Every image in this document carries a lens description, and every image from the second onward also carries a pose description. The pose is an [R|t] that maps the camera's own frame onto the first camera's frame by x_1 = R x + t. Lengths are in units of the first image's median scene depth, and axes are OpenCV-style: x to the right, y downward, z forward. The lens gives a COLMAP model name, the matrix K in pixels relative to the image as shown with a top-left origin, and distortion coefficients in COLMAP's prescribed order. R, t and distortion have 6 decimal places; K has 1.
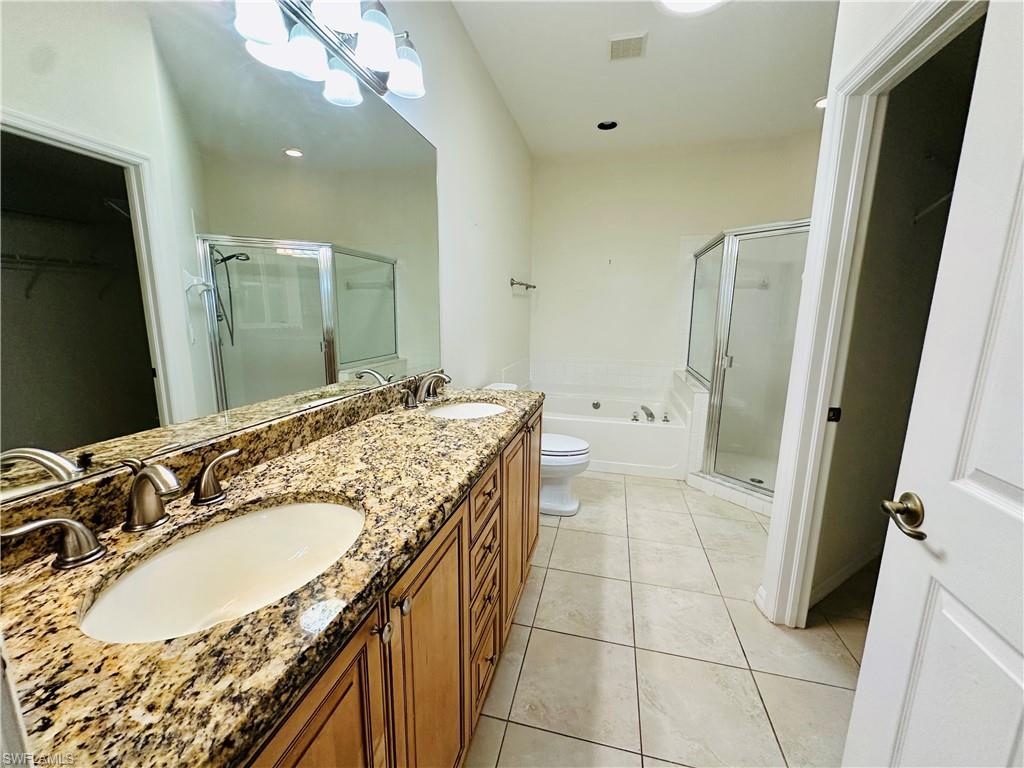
lens RADIAL K [[409.5, 0, 512.4], [0, 409.5, 385.2], [0, 0, 1]] dist [-0.000306, -0.000201]
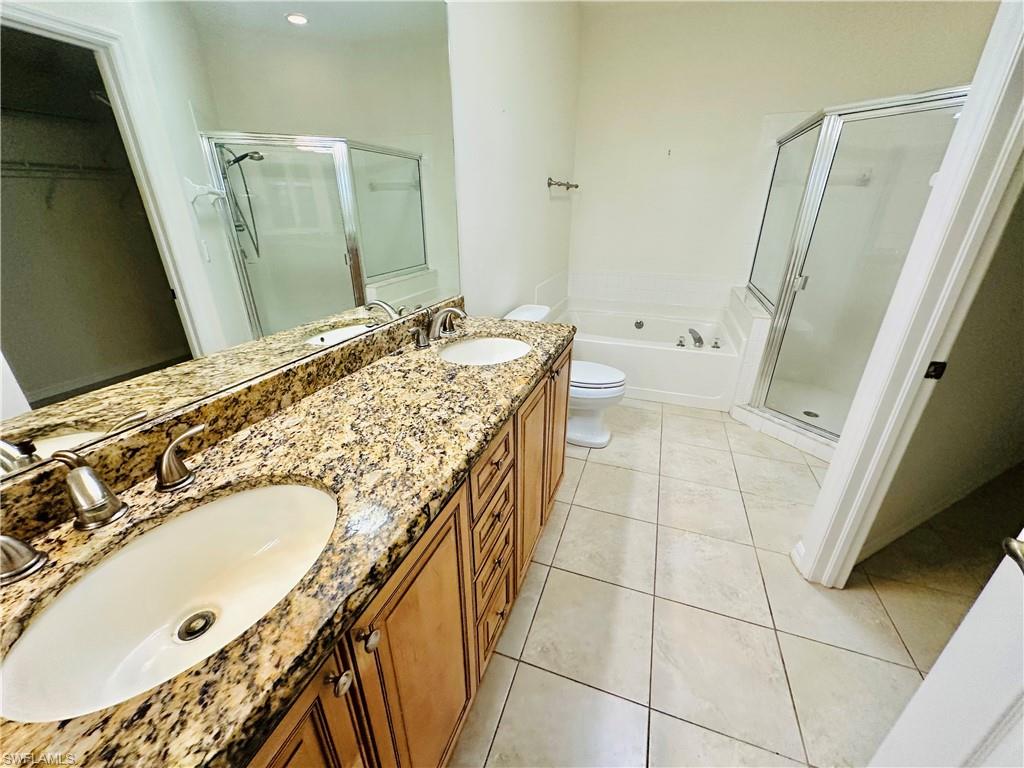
lens RADIAL K [[409.5, 0, 512.4], [0, 409.5, 385.2], [0, 0, 1]] dist [-0.000306, -0.000201]
pose [[0.994779, 0.032125, -0.096868, 0.046221], [-0.008908, 0.972876, 0.231156, -0.086609], [0.101667, -0.229086, 0.968082, 0.150677]]
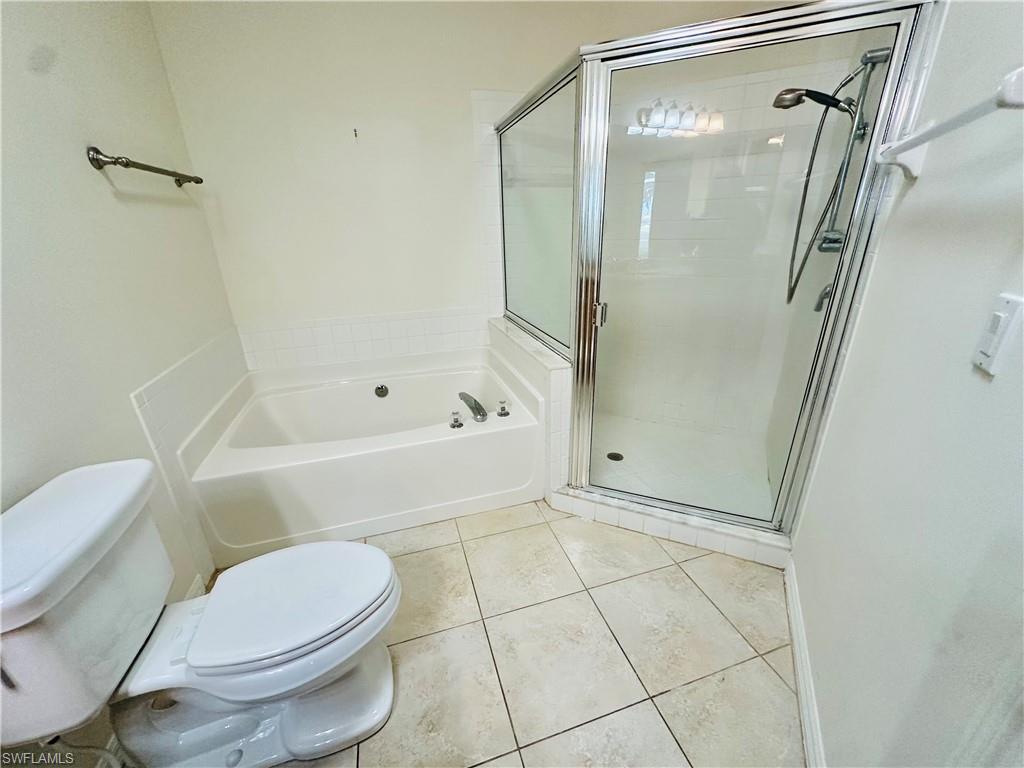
lens RADIAL K [[409.5, 0, 512.4], [0, 409.5, 385.2], [0, 0, 1]] dist [-0.000306, -0.000201]
pose [[0.855179, -0.217112, 0.470671, 0.259638], [0.124844, 0.967592, 0.219500, -0.211723], [-0.503073, -0.128951, 0.854569, 1.149813]]
